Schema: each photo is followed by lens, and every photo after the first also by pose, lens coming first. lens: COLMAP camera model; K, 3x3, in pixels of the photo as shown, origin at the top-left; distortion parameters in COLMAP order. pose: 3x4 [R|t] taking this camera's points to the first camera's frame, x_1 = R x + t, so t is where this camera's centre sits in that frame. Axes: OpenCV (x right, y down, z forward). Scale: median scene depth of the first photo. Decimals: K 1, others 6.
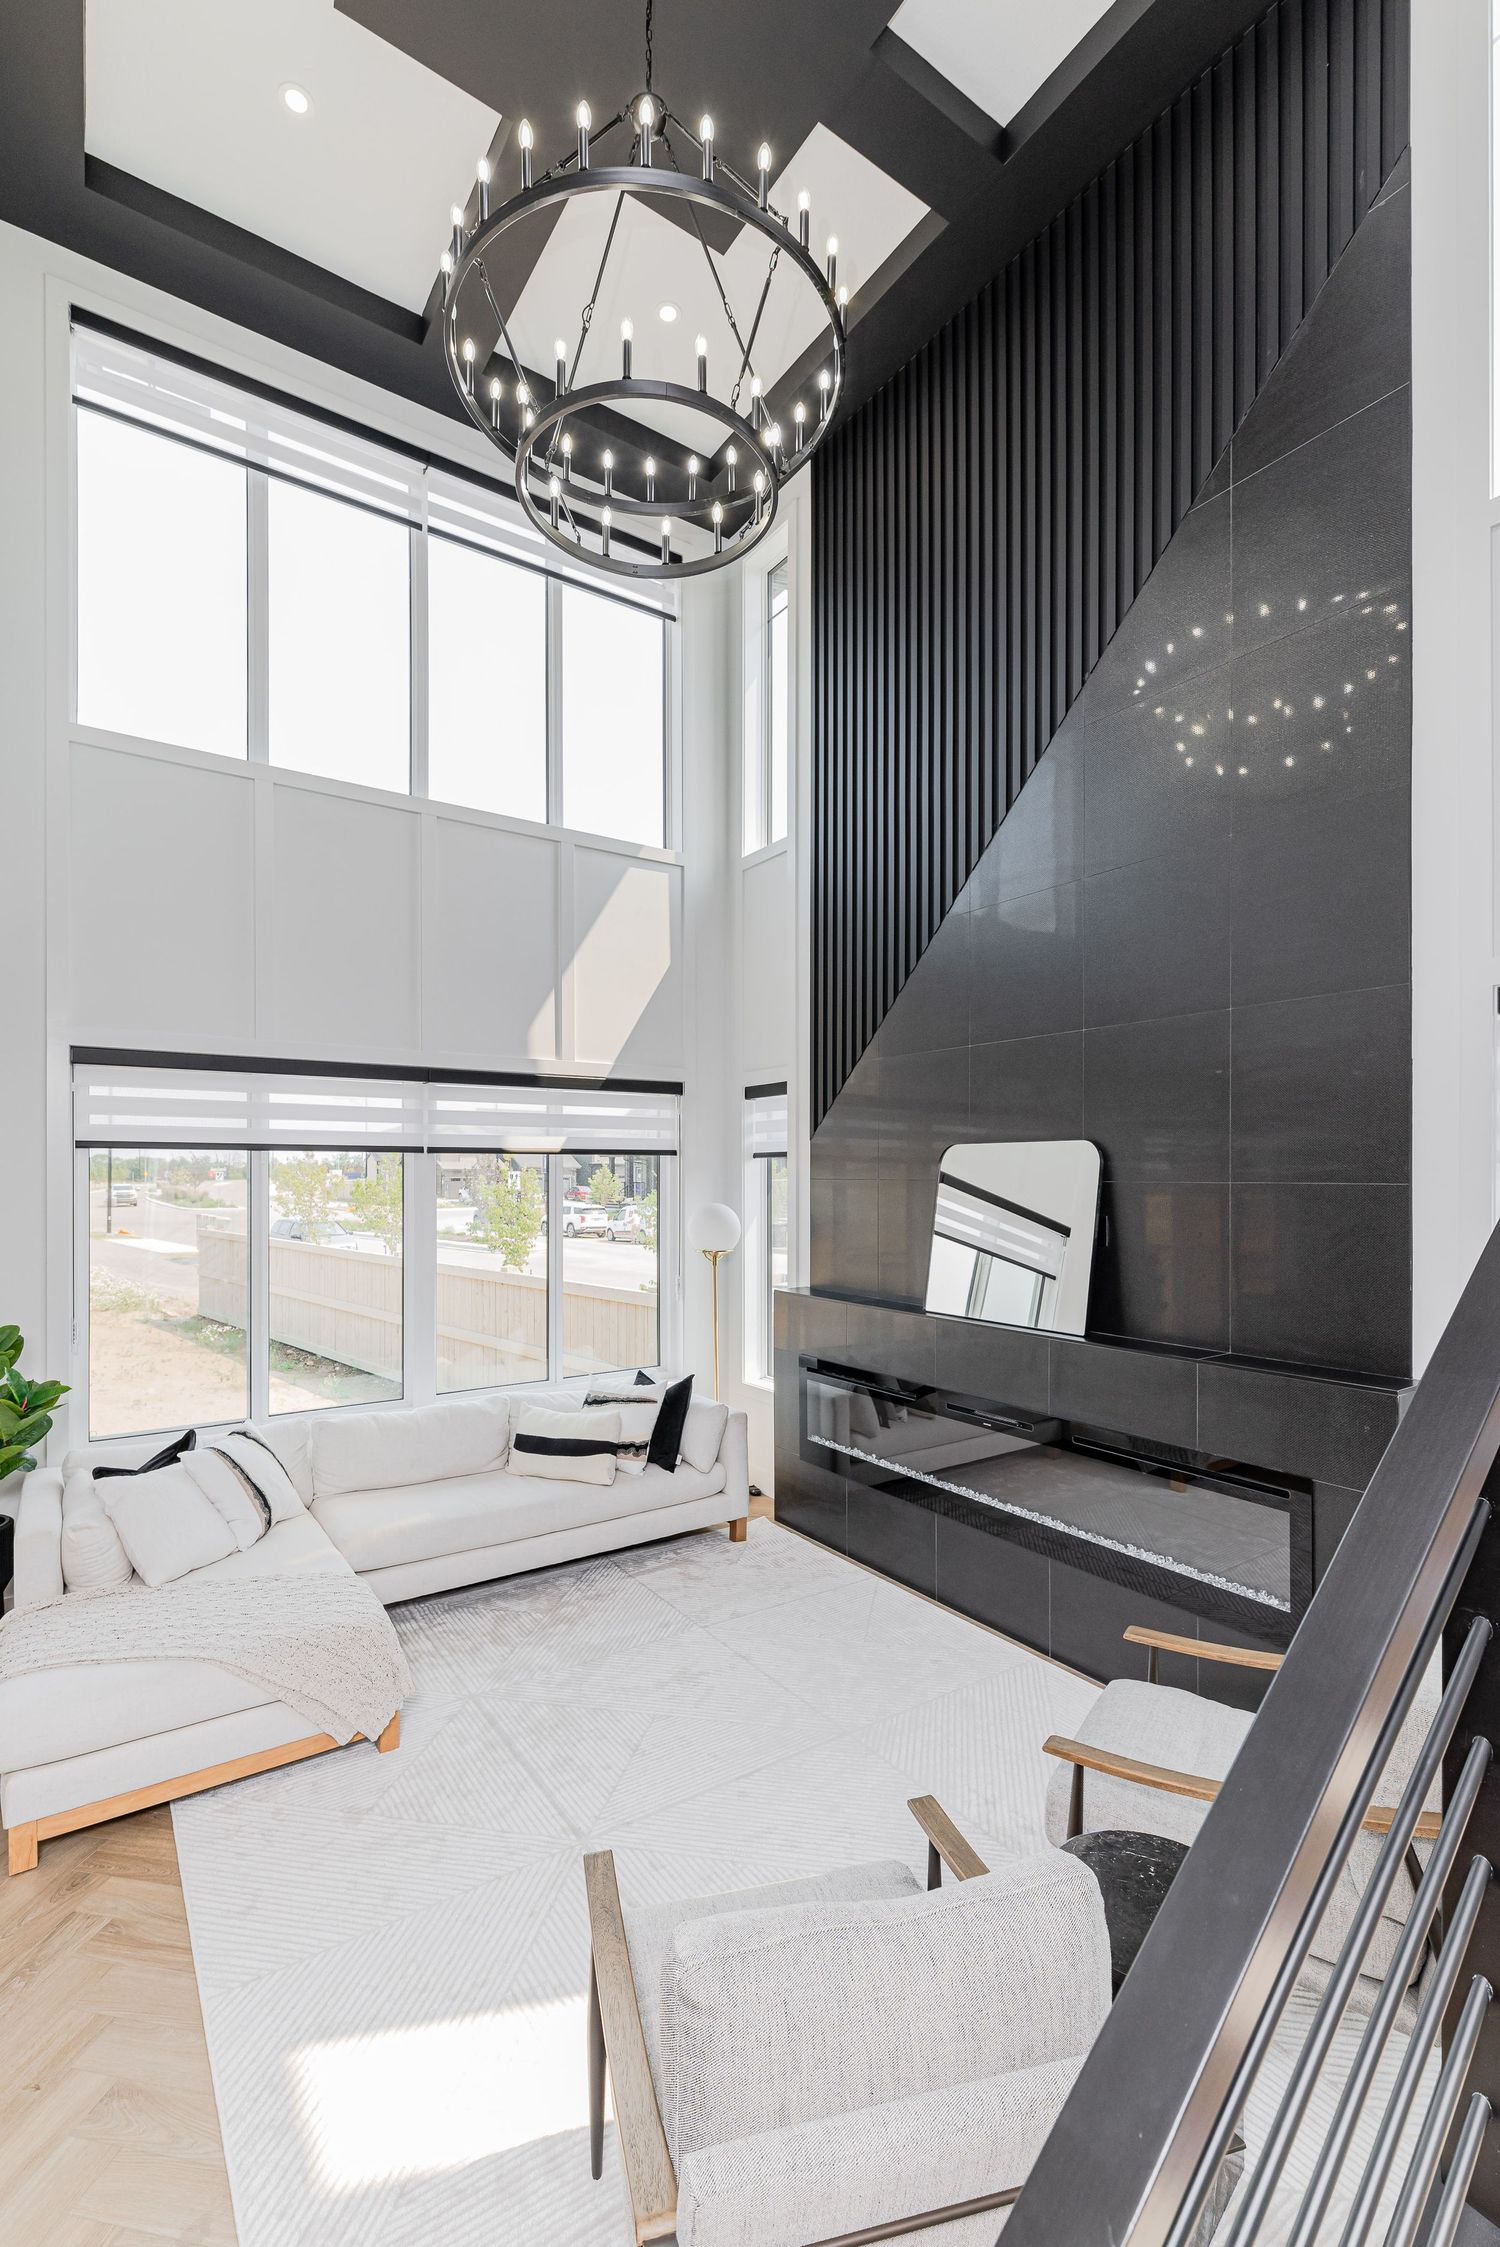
lens RADIAL K [[987.5, 0, 764.5], [0, 987.5, 1170.9], [0, 0, 1]] dist [0.000858, -0.000148]
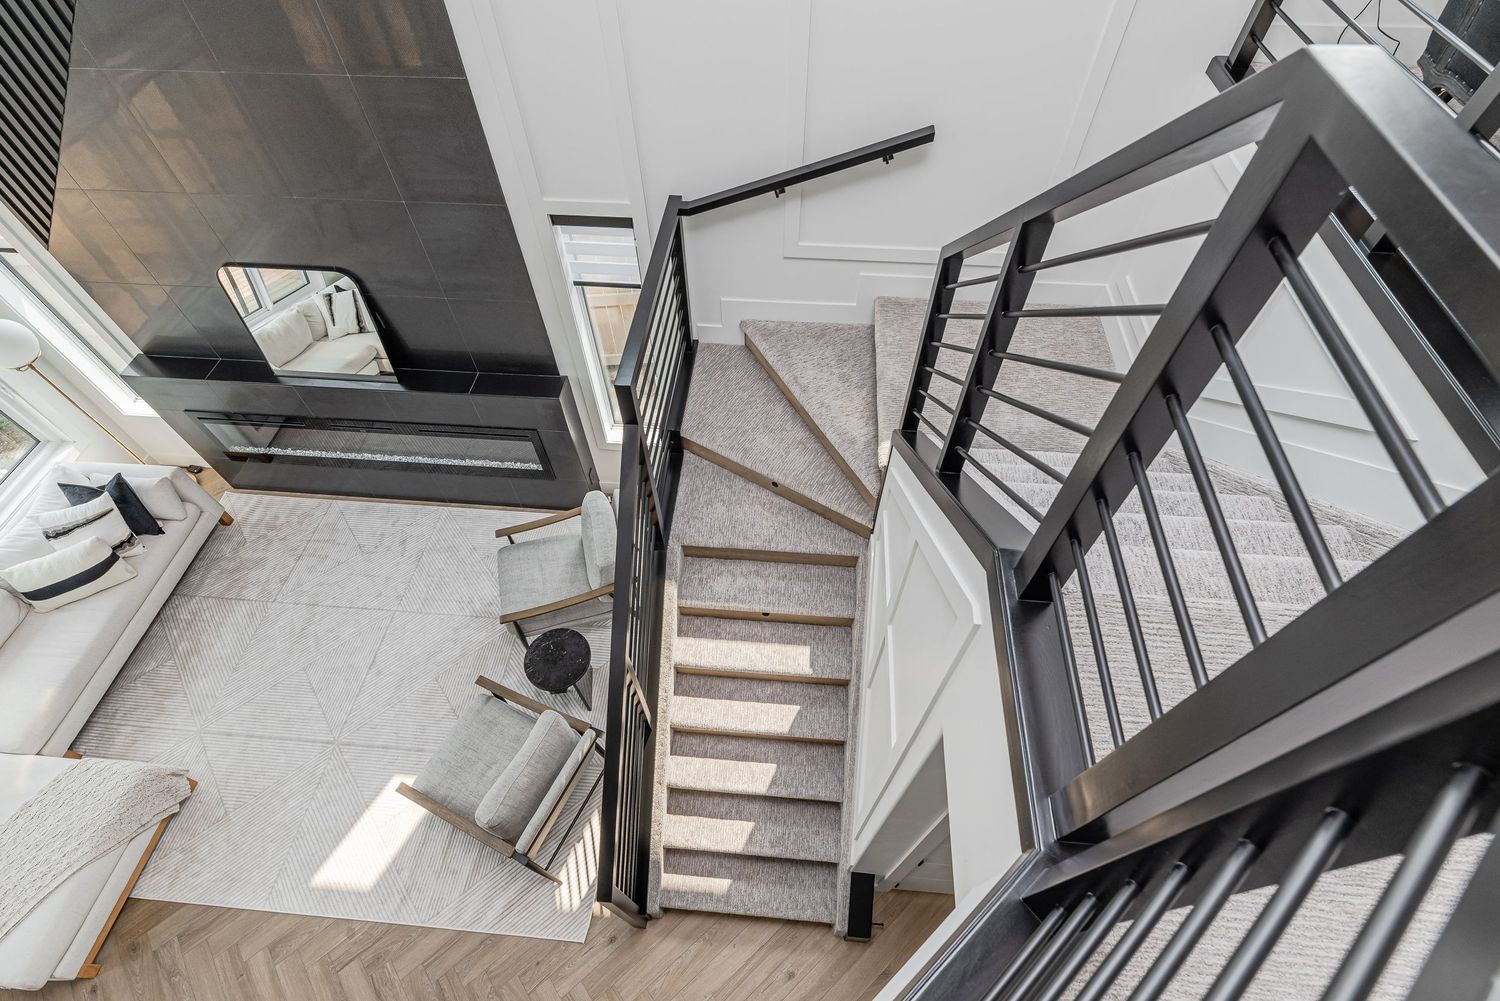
lens RADIAL K [[659.2, 0, 750.0], [0, 659.2, 500.5], [0, 0, 1]] dist [0.000858, -0.000148]
pose [[0.635799, -0.613141, 0.468847, 0.031823], [0.005954, 0.611307, 0.791371, -0.499458], [-0.771831, -0.500362, 0.392319, -0.040909]]
